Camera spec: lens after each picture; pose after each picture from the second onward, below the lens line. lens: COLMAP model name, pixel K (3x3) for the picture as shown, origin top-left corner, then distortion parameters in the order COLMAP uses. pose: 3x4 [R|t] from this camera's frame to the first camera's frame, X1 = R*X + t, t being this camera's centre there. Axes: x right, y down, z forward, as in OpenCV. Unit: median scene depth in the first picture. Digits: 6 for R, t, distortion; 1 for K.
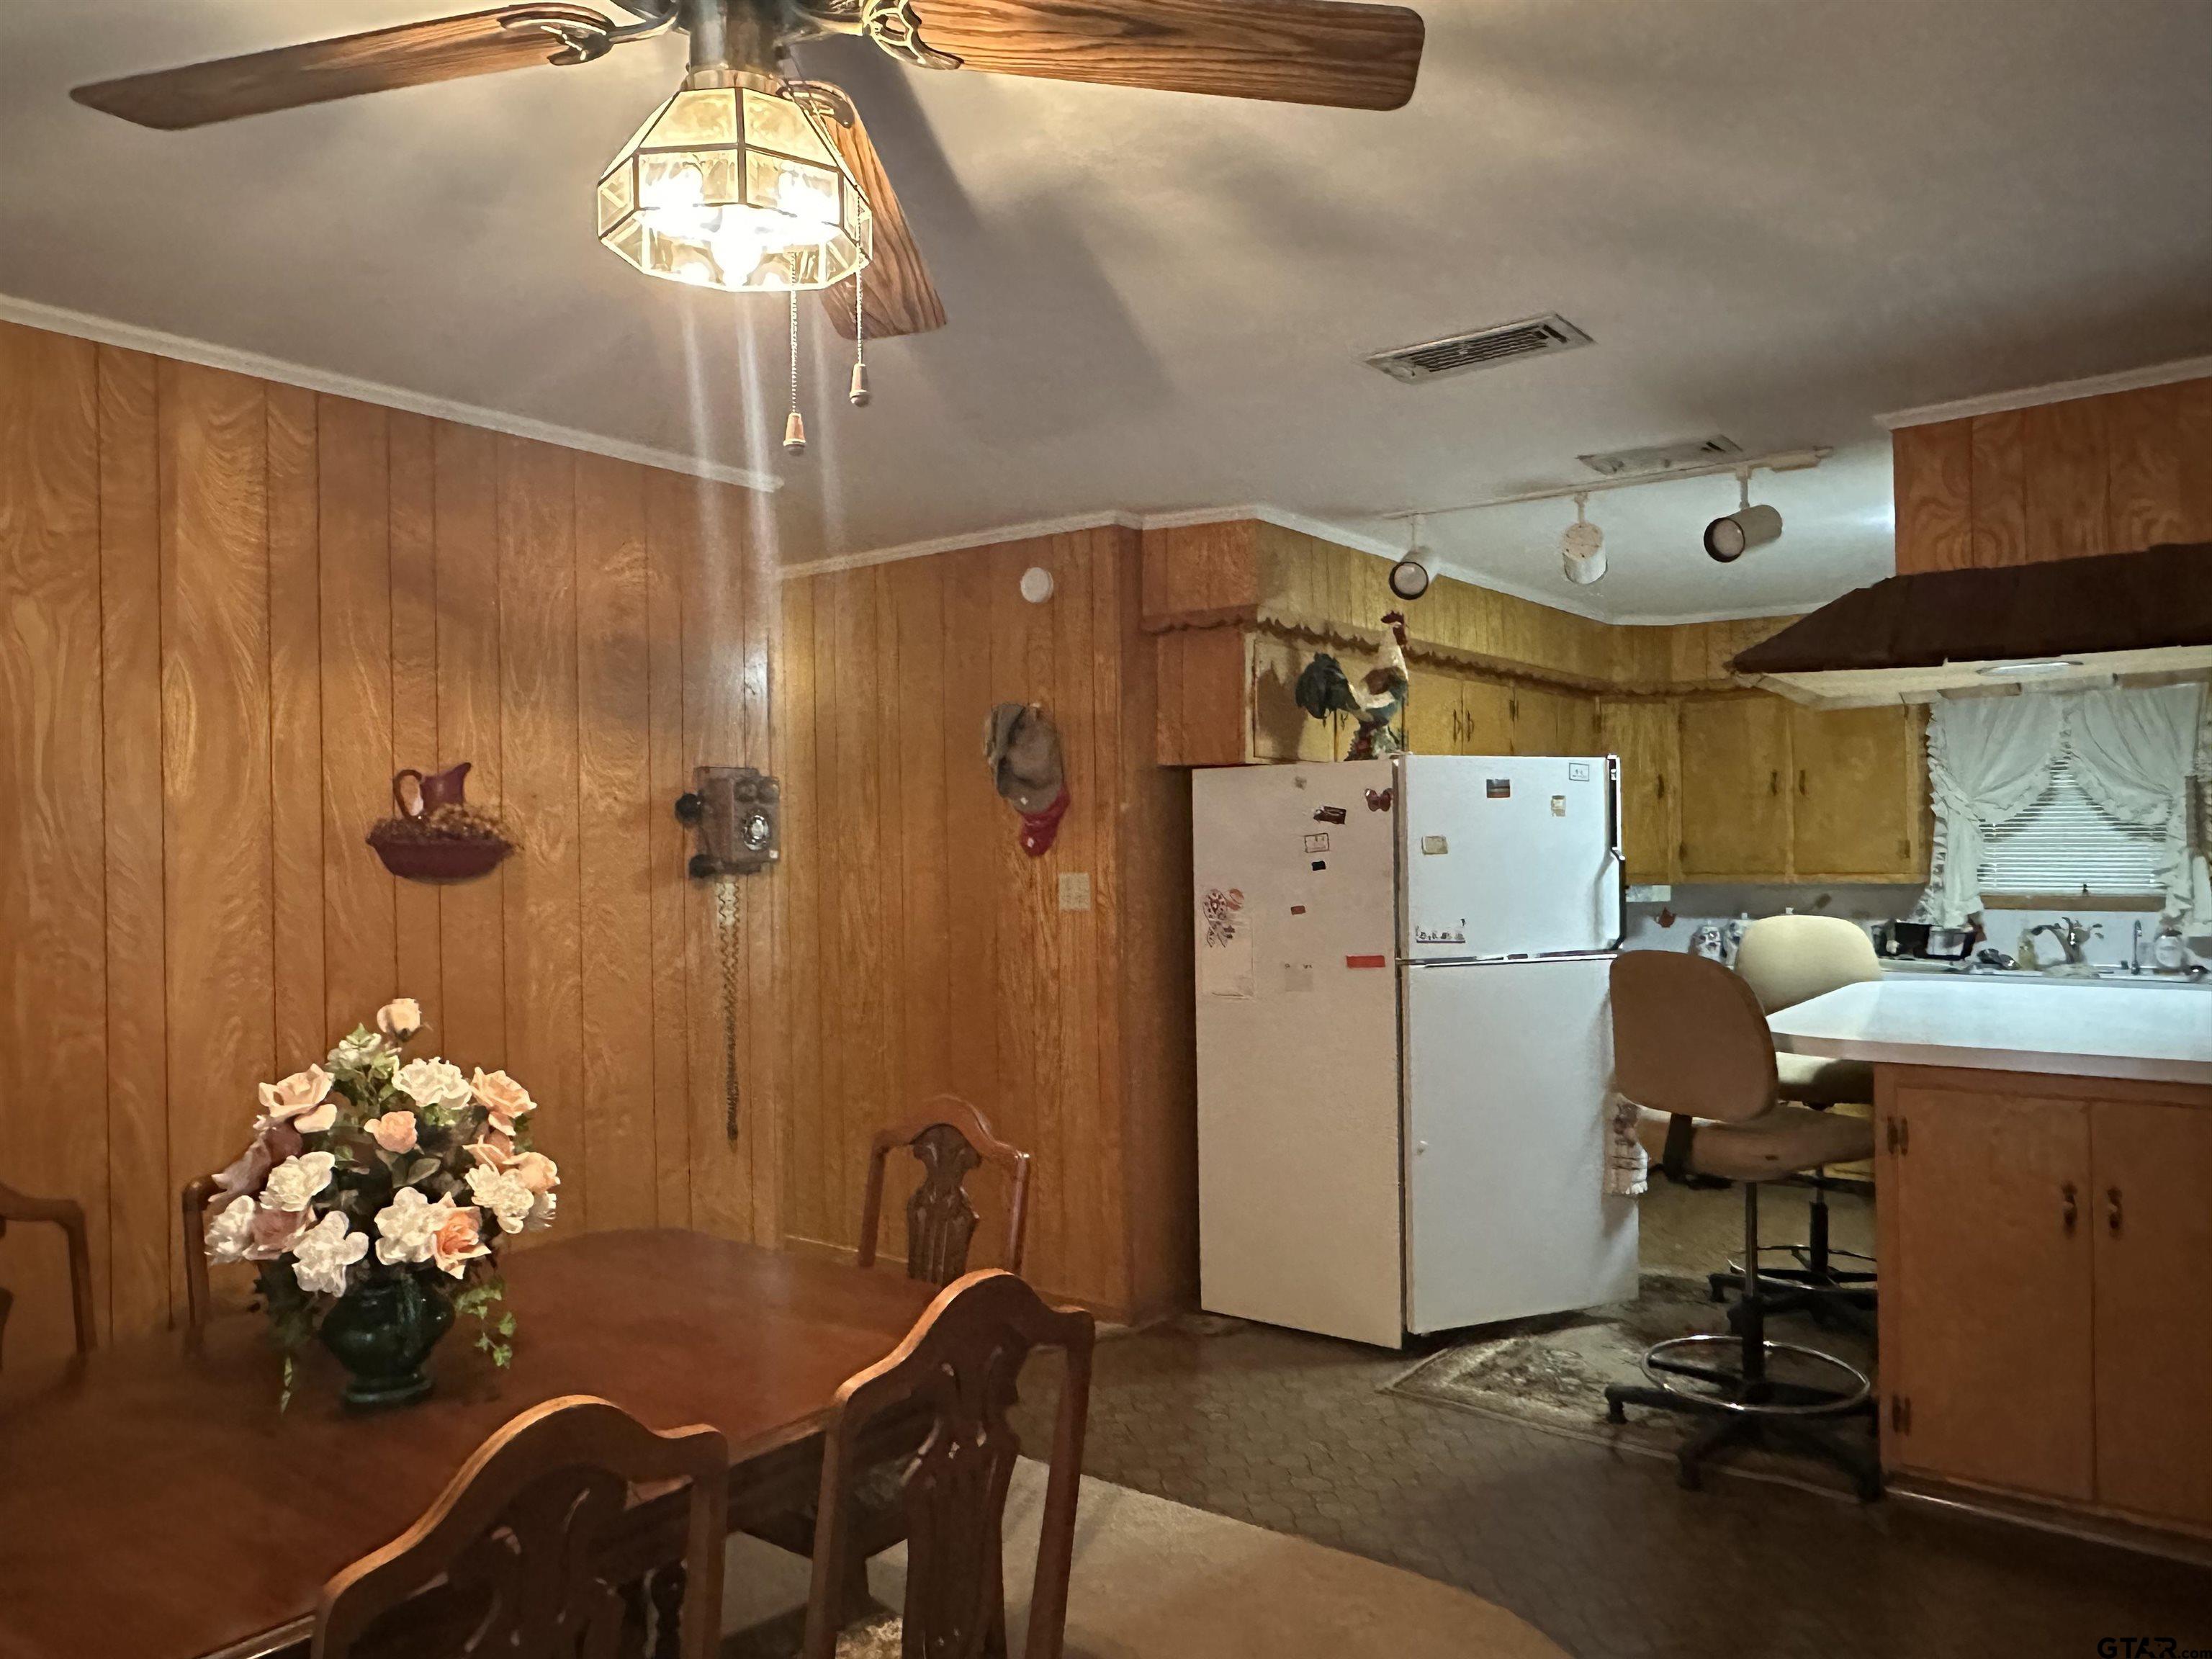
lens RADIAL K [[1534.1, 0, 1088.2], [0, 1534.1, 846.2], [0, 0, 1]] dist [0.007466, -0.022810]
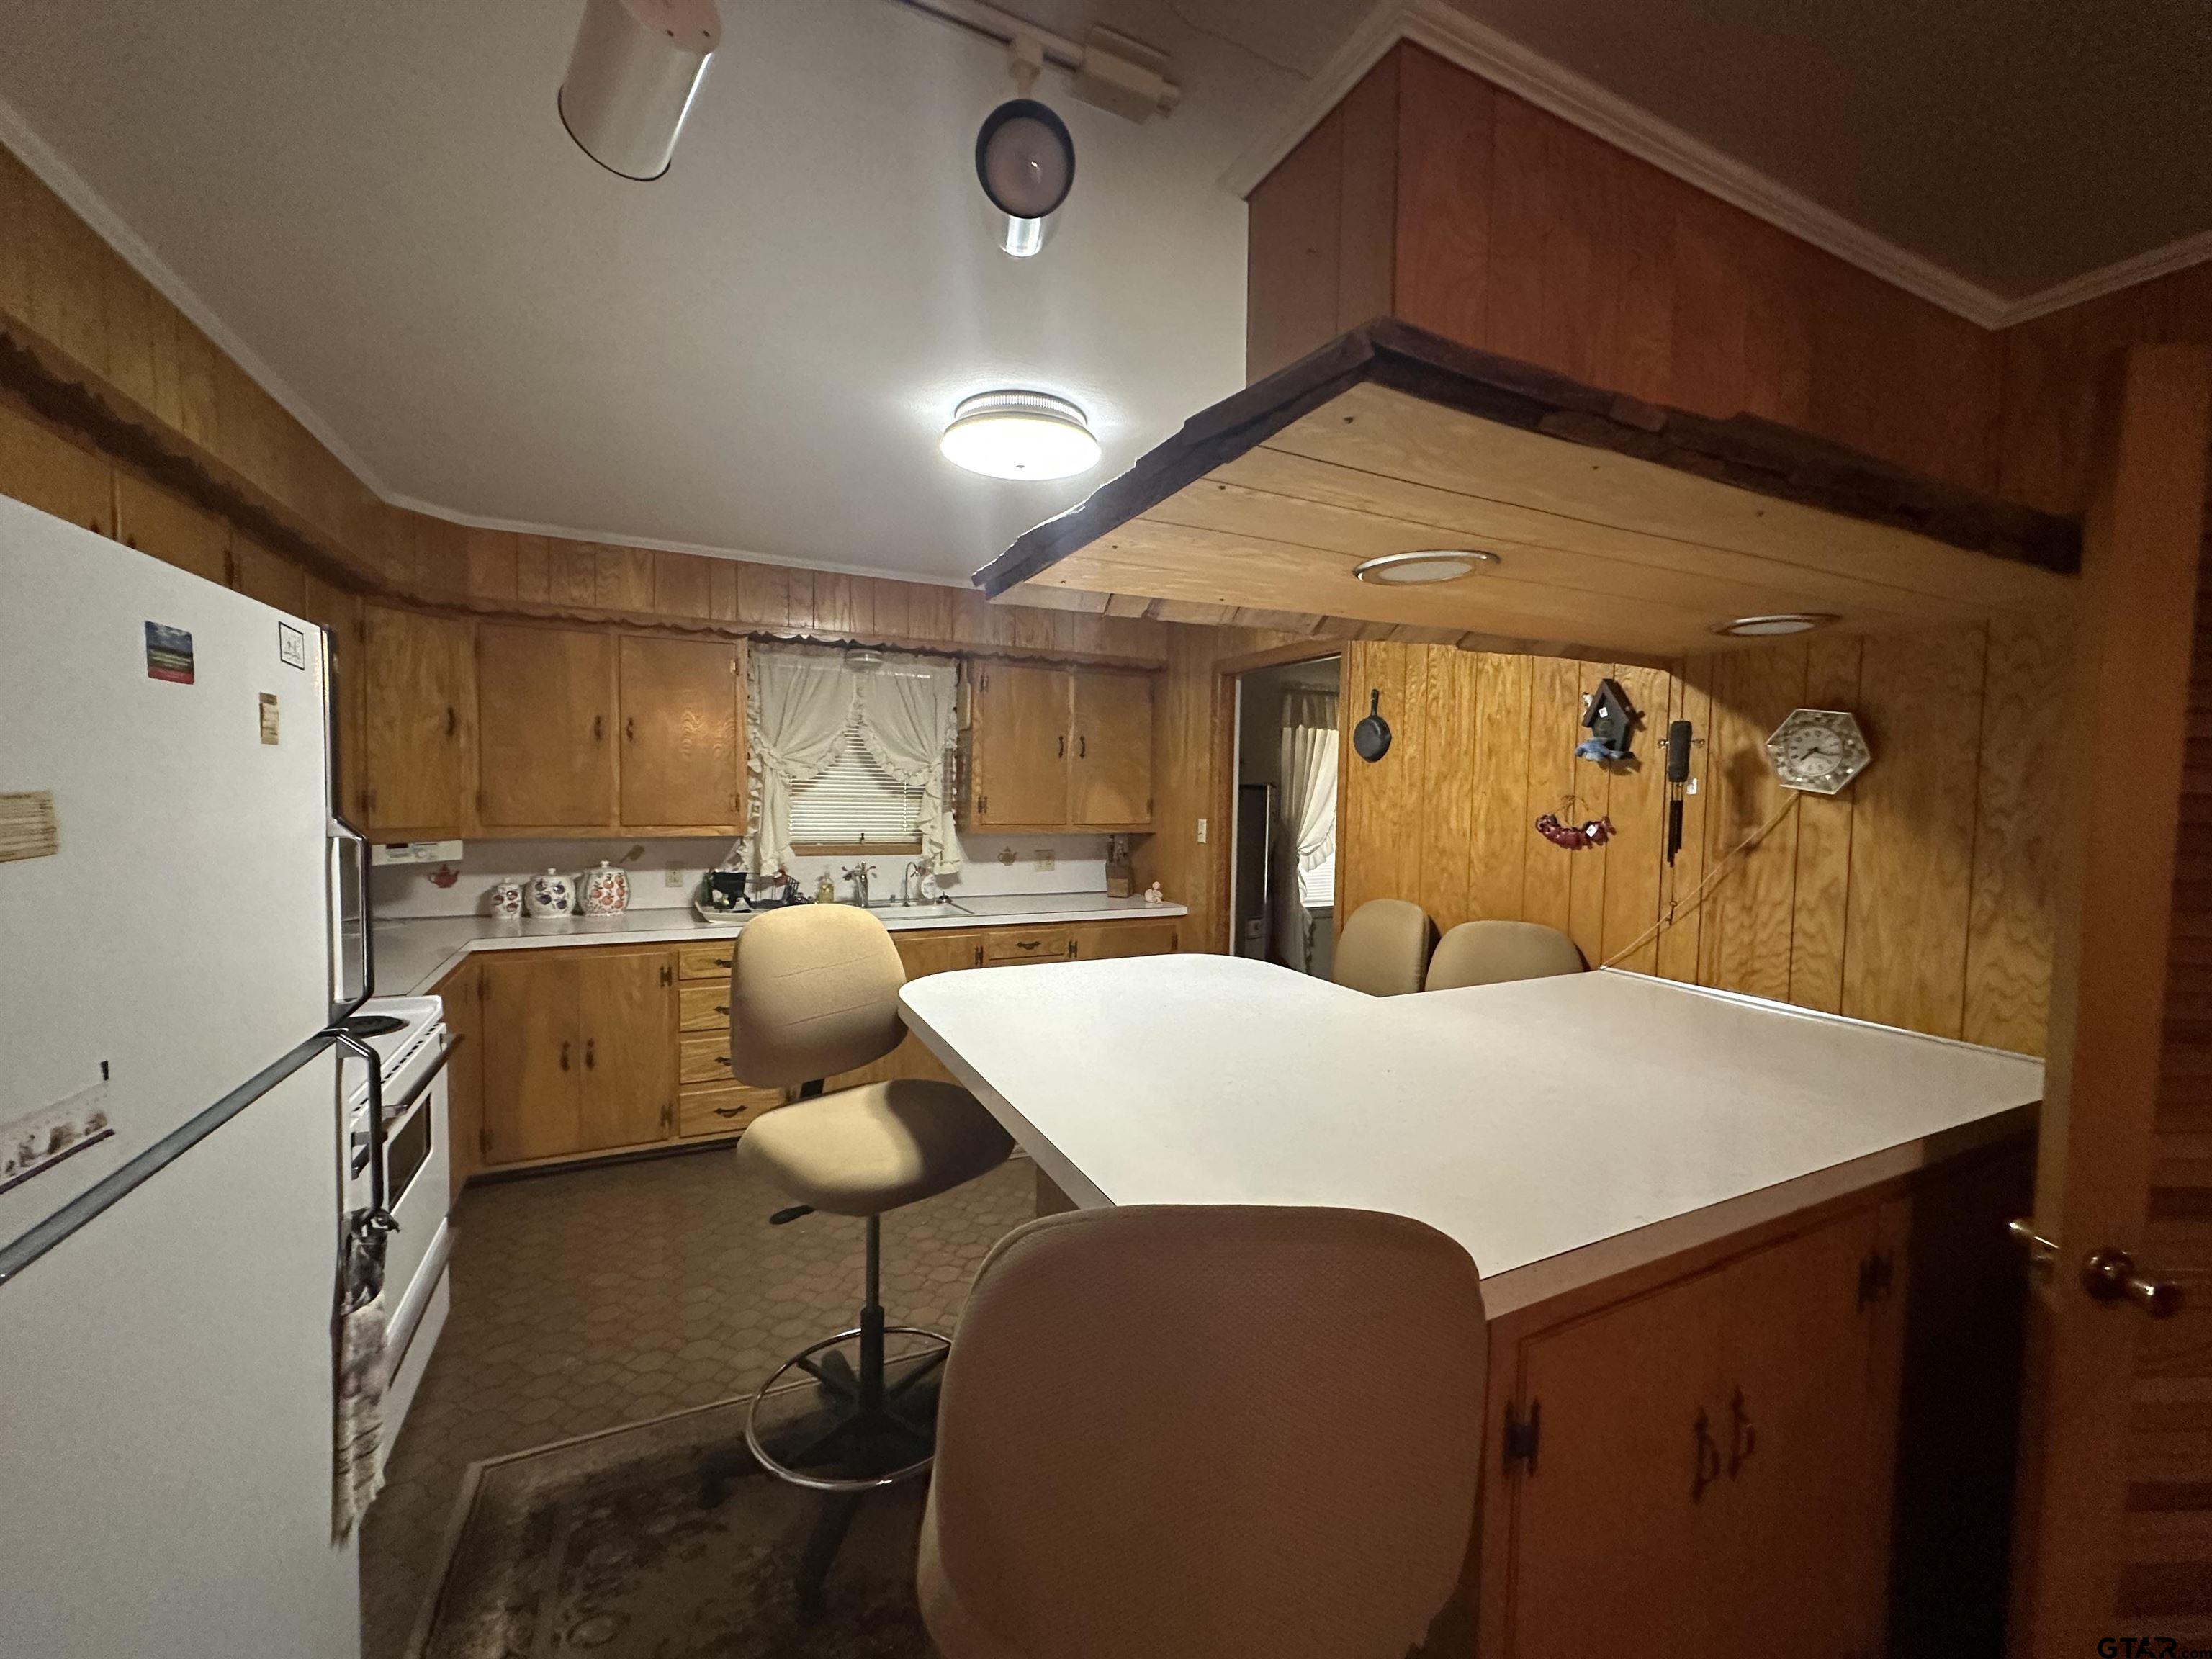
lens RADIAL K [[872.2, 0, 1101.0], [0, 872.2, 826.0], [0, 0, 1]] dist [-0.001950, -0.001081]
pose [[0.439947, -0.017348, 0.897856, 0.120224], [-0.024879, 0.999194, 0.031497, -0.007319], [-0.897679, -0.036194, 0.439161, 0.547340]]
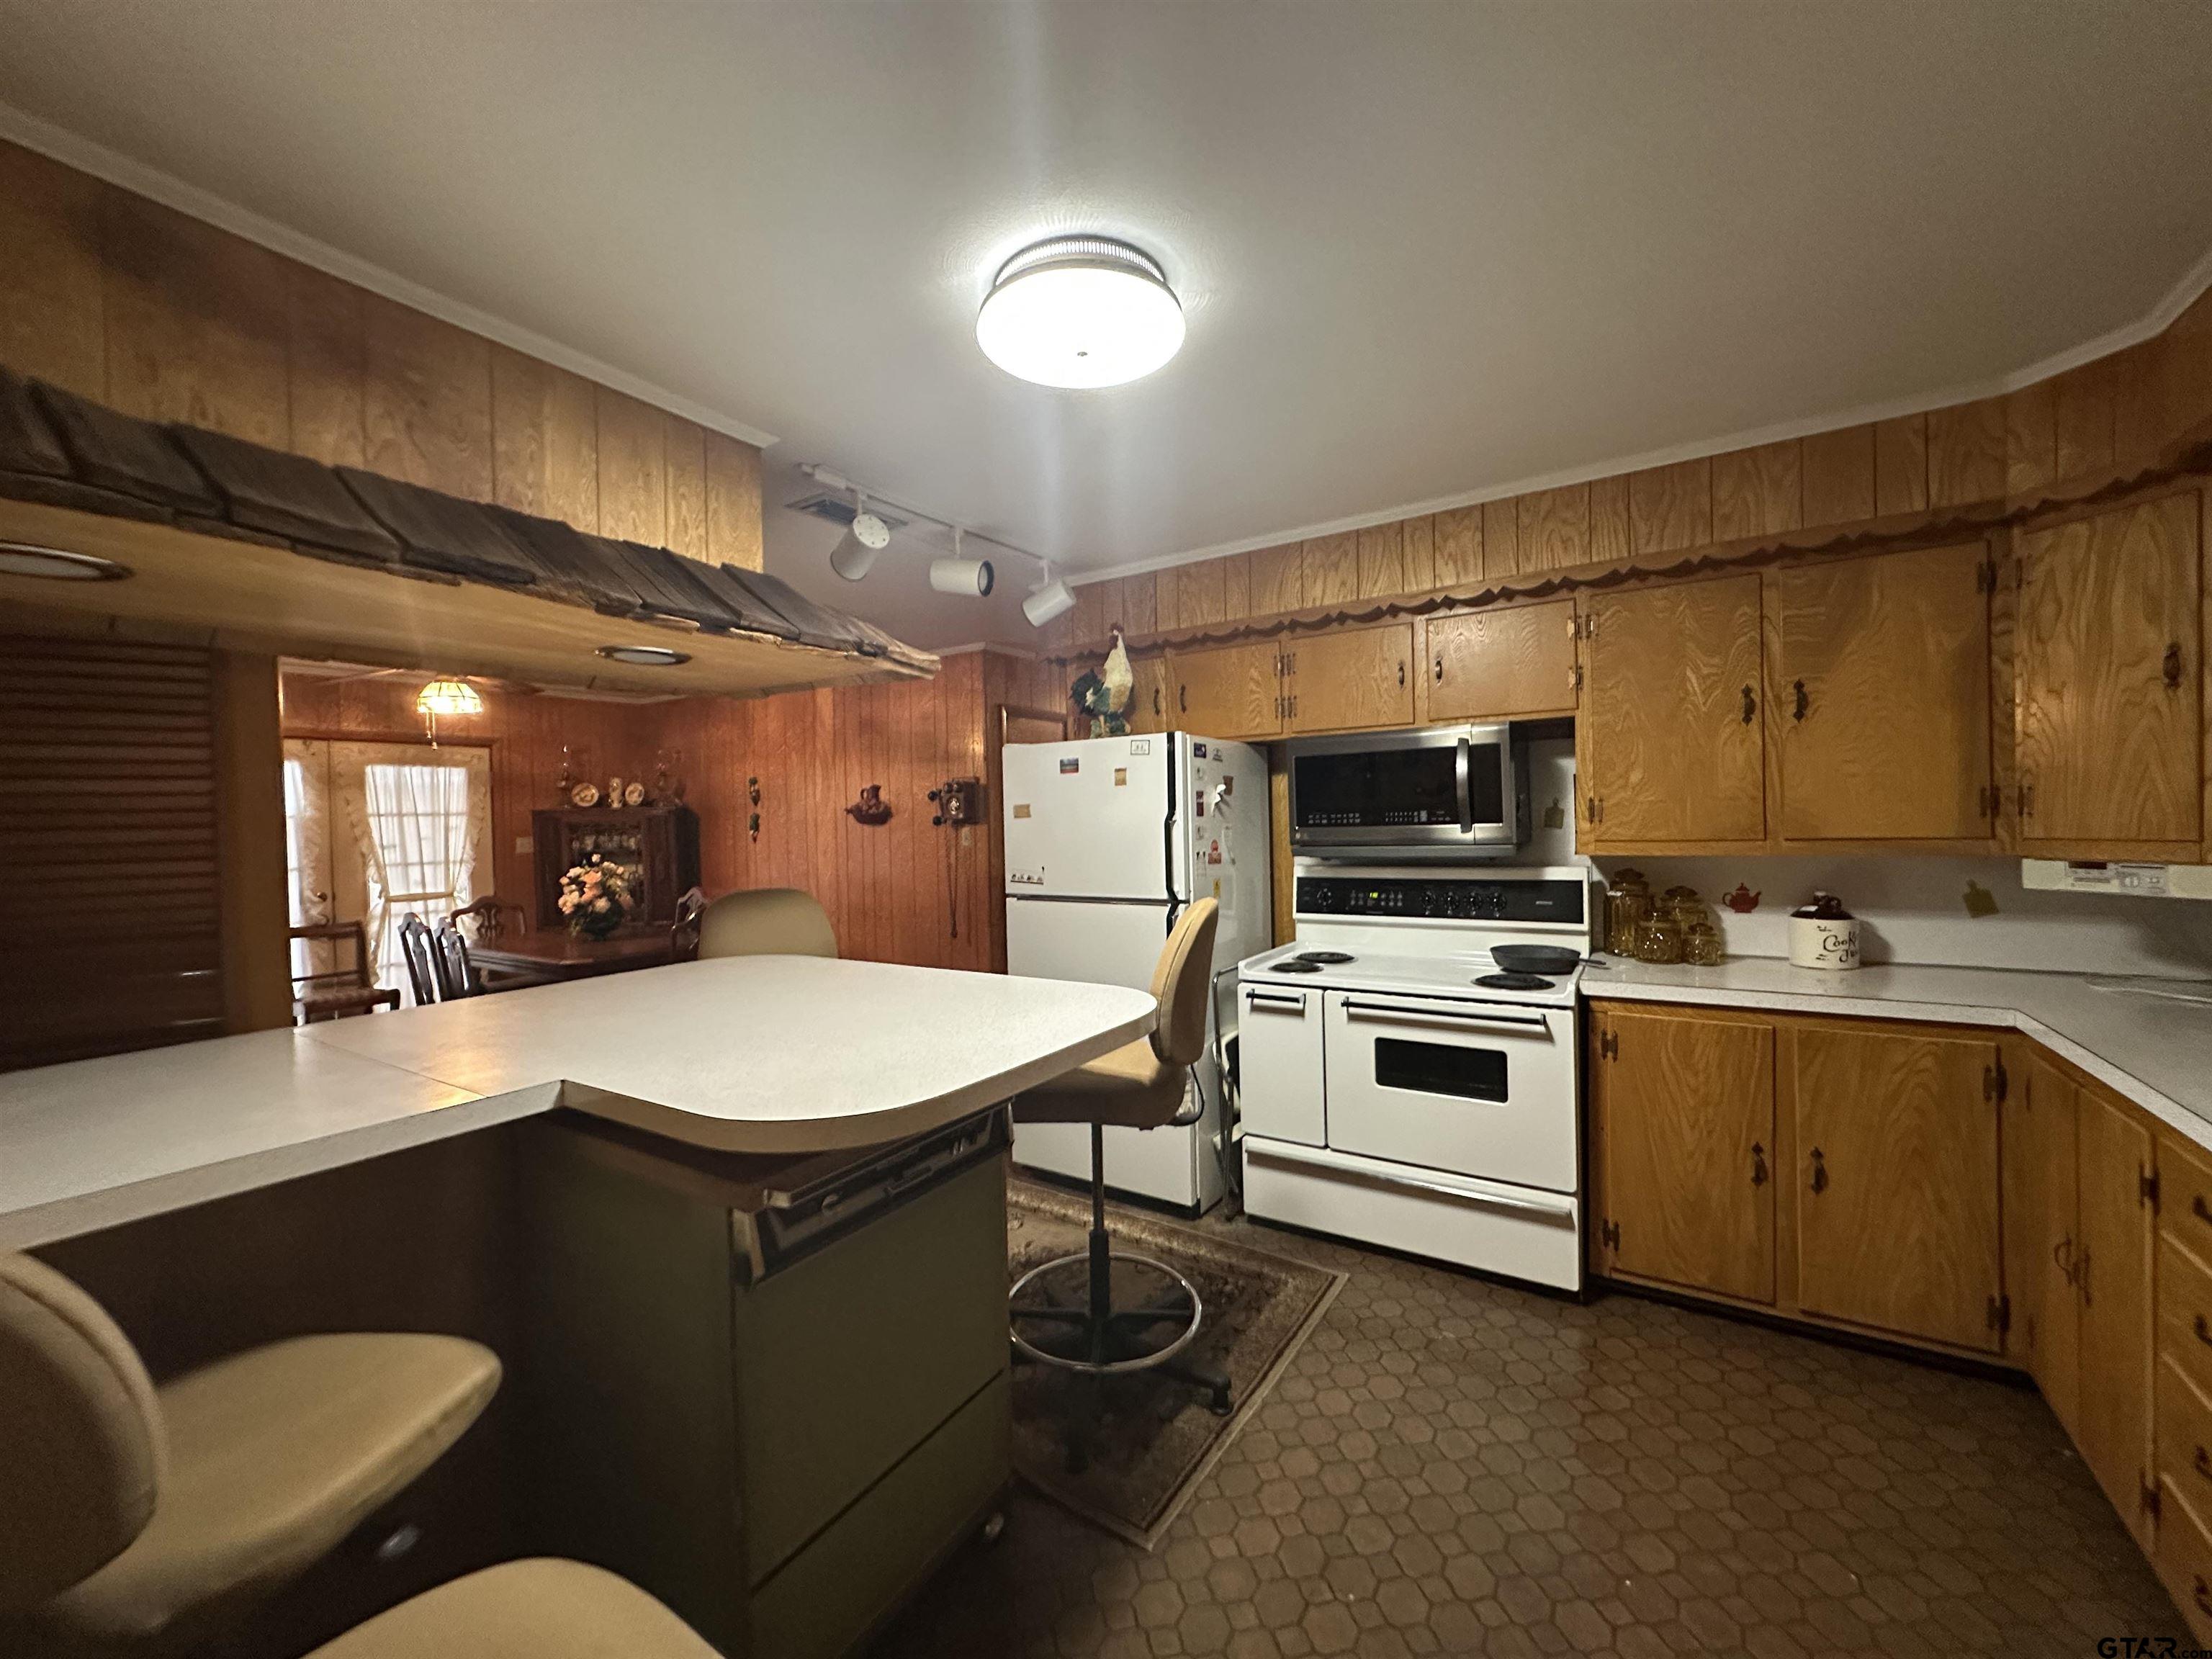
lens RADIAL K [[872.2, 0, 1115.6], [0, 872.2, 825.1], [0, 0, 1]] dist [-0.001950, -0.001081]
pose [[0.103141, 0.022675, -0.994408, 0.727885], [0.027151, 0.999303, 0.025603, -0.005066], [0.994296, -0.029640, 0.102454, 0.723918]]
